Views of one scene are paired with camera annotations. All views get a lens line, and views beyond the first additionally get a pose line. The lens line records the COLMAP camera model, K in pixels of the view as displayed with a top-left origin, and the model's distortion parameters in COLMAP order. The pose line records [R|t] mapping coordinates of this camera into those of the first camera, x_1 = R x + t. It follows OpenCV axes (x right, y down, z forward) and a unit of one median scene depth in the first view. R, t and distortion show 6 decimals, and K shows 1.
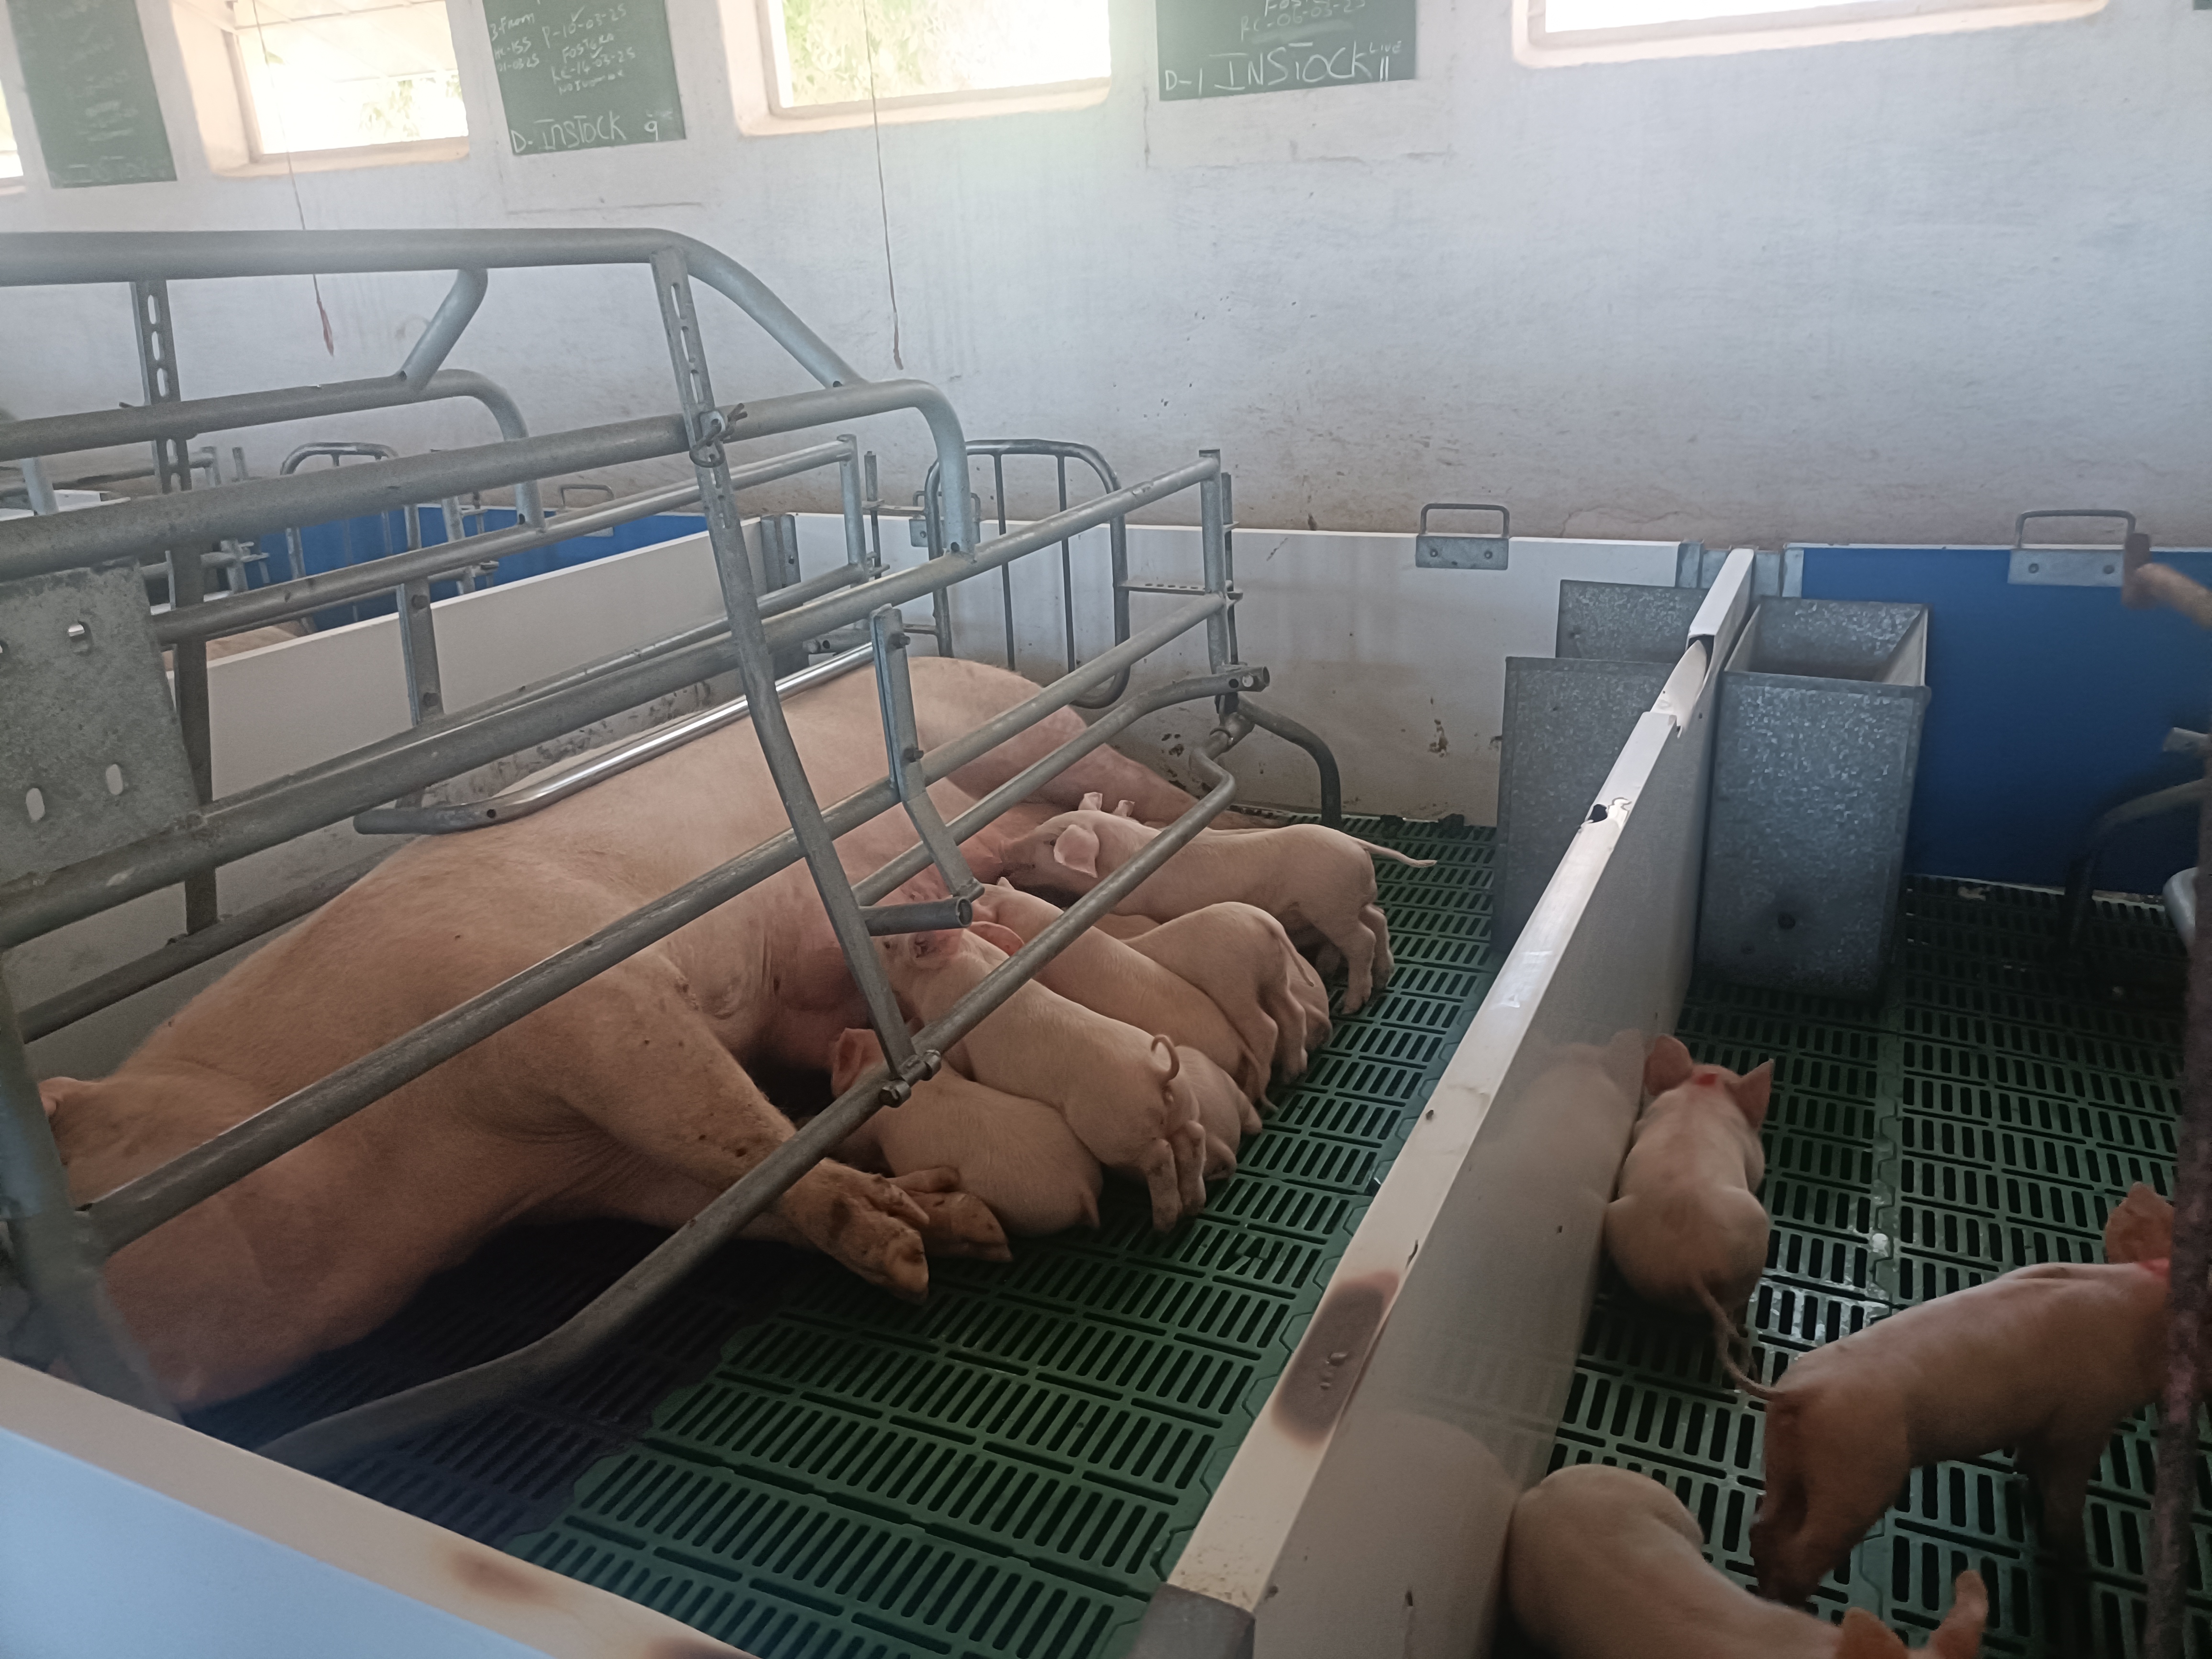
lens RADIAL K [[1626.9, 0, 1107.5], [0, 1626.9, 800.9], [0, 0, 1]] dist [0.007418, -0.001680]
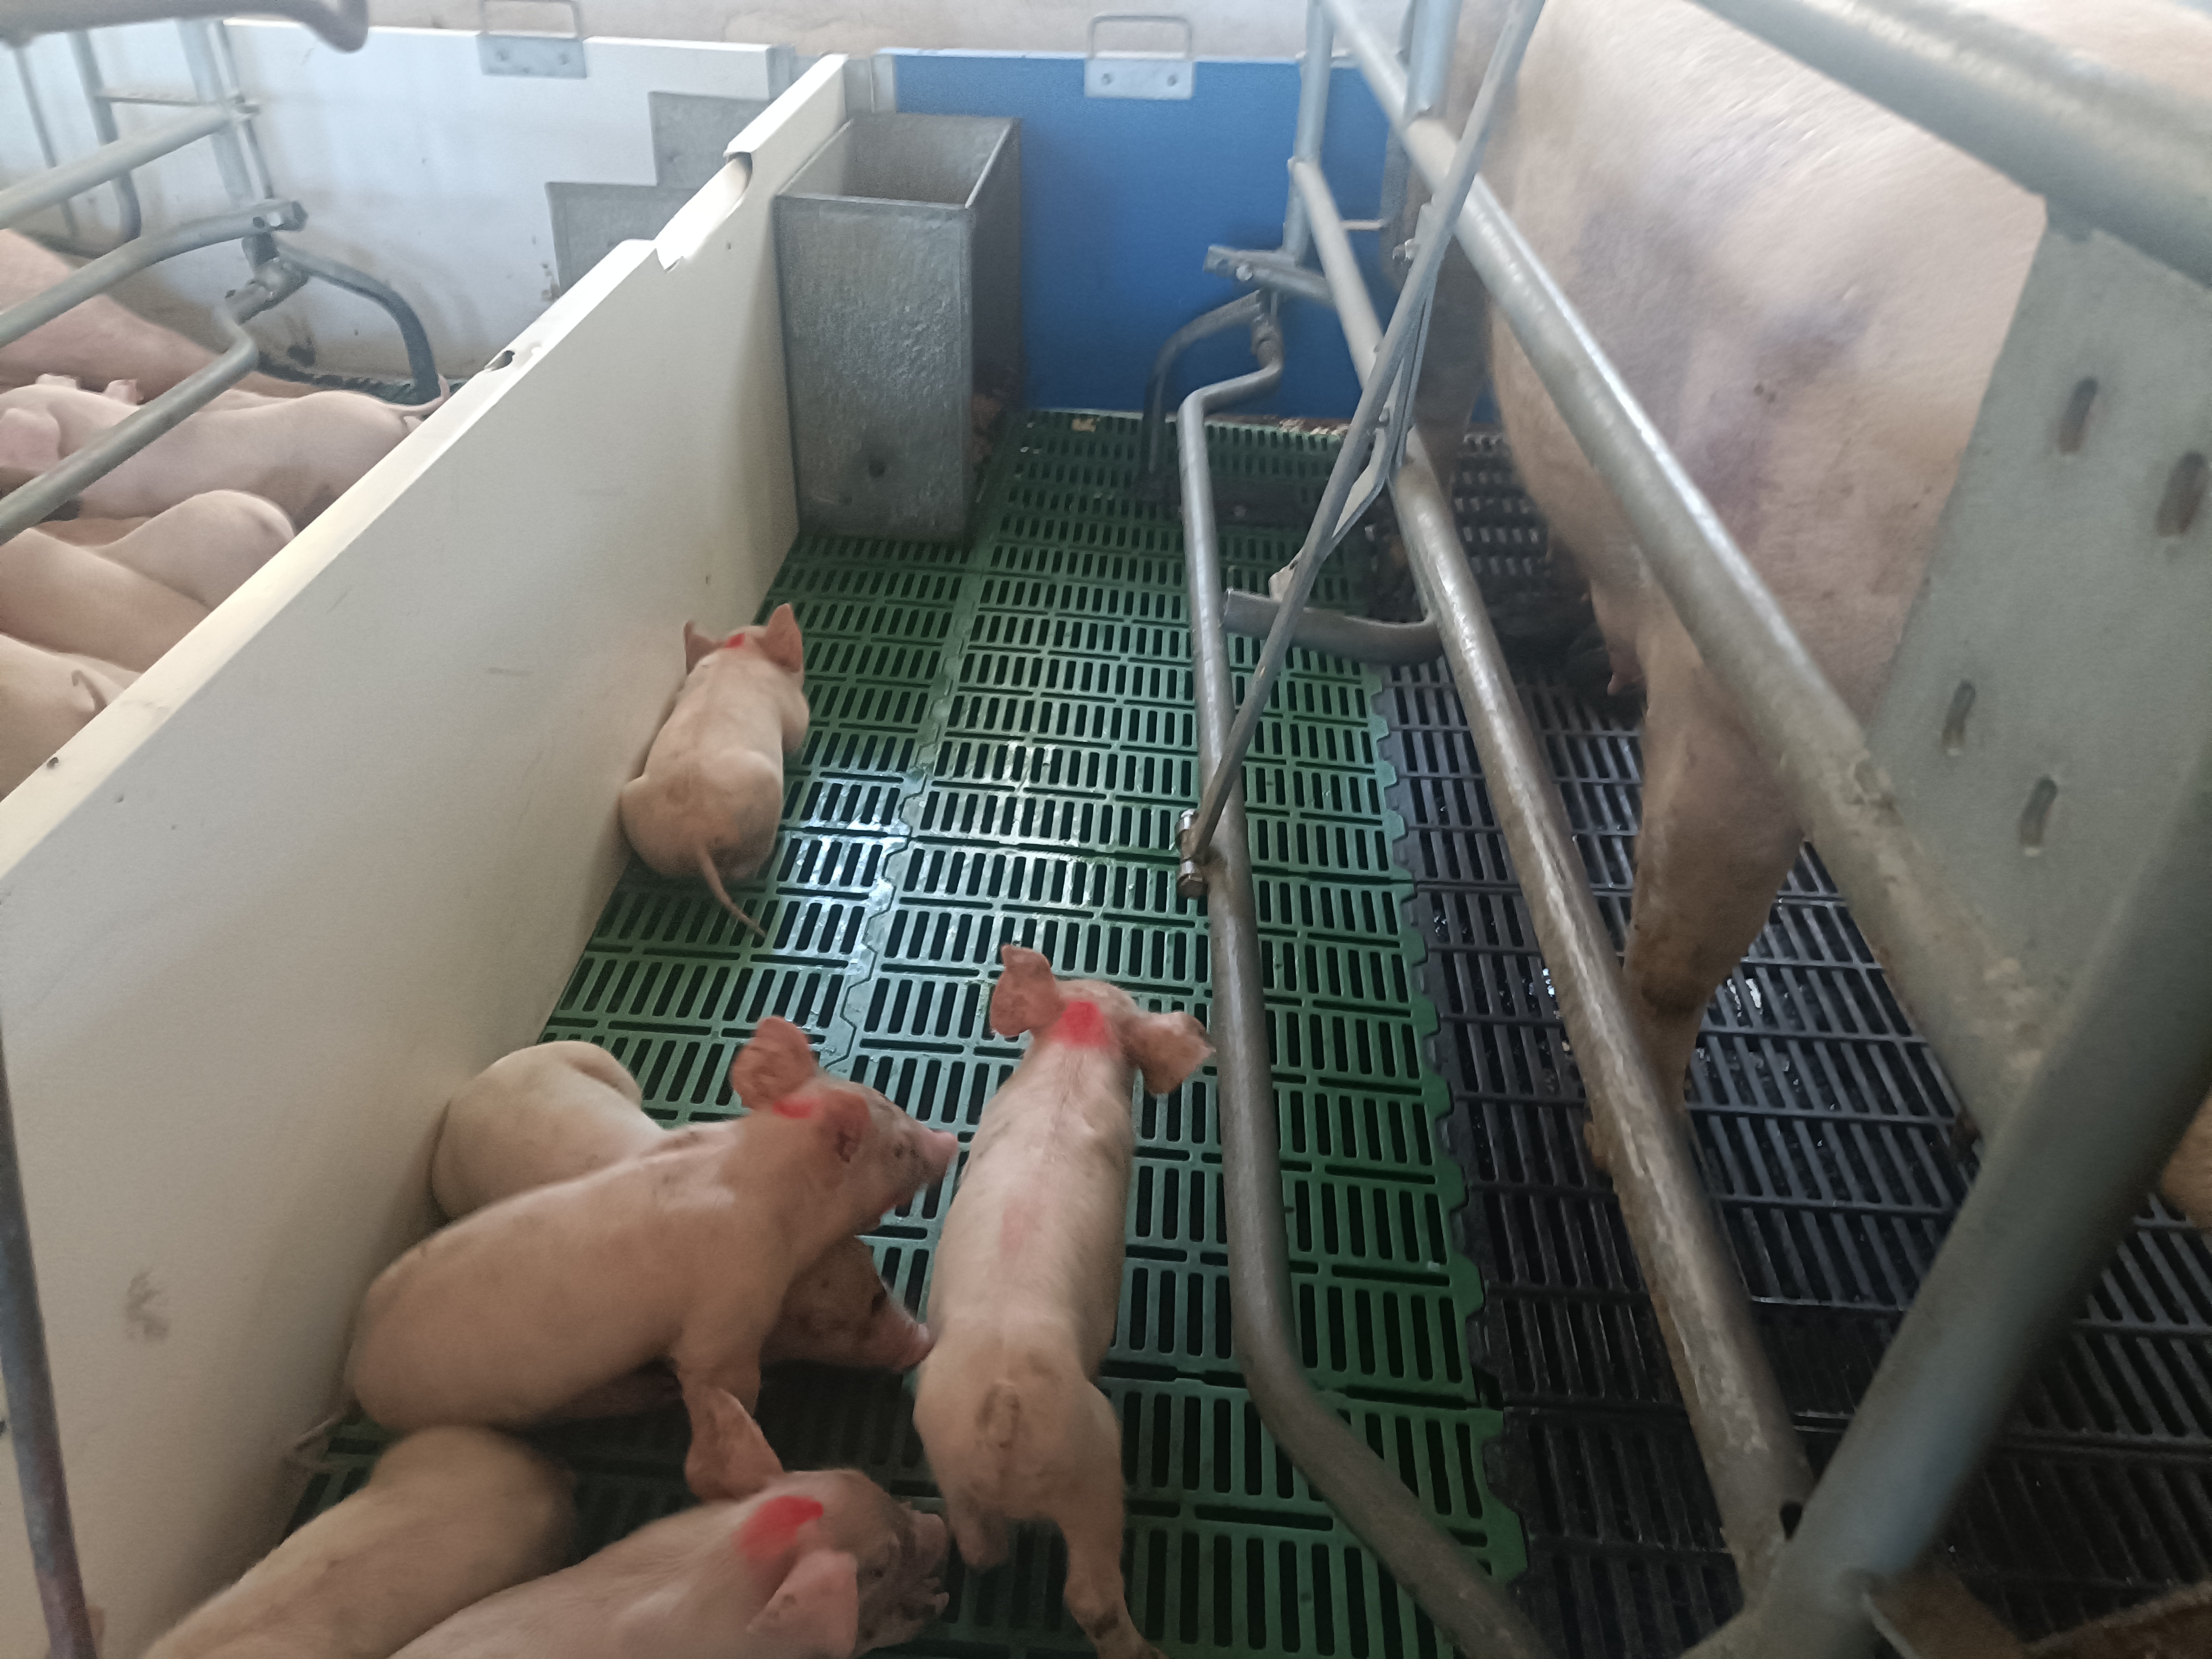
lens RADIAL K [[1610.6, 0, 1108.1], [0, 1610.6, 823.9], [0, 0, 1]] dist [0.014769, 0.000577]
pose [[0.925952, -0.151974, 0.345712, 0.175999], [0.050530, 0.957079, 0.285388, 0.009321], [-0.374245, -0.246786, 0.893889, 0.024727]]
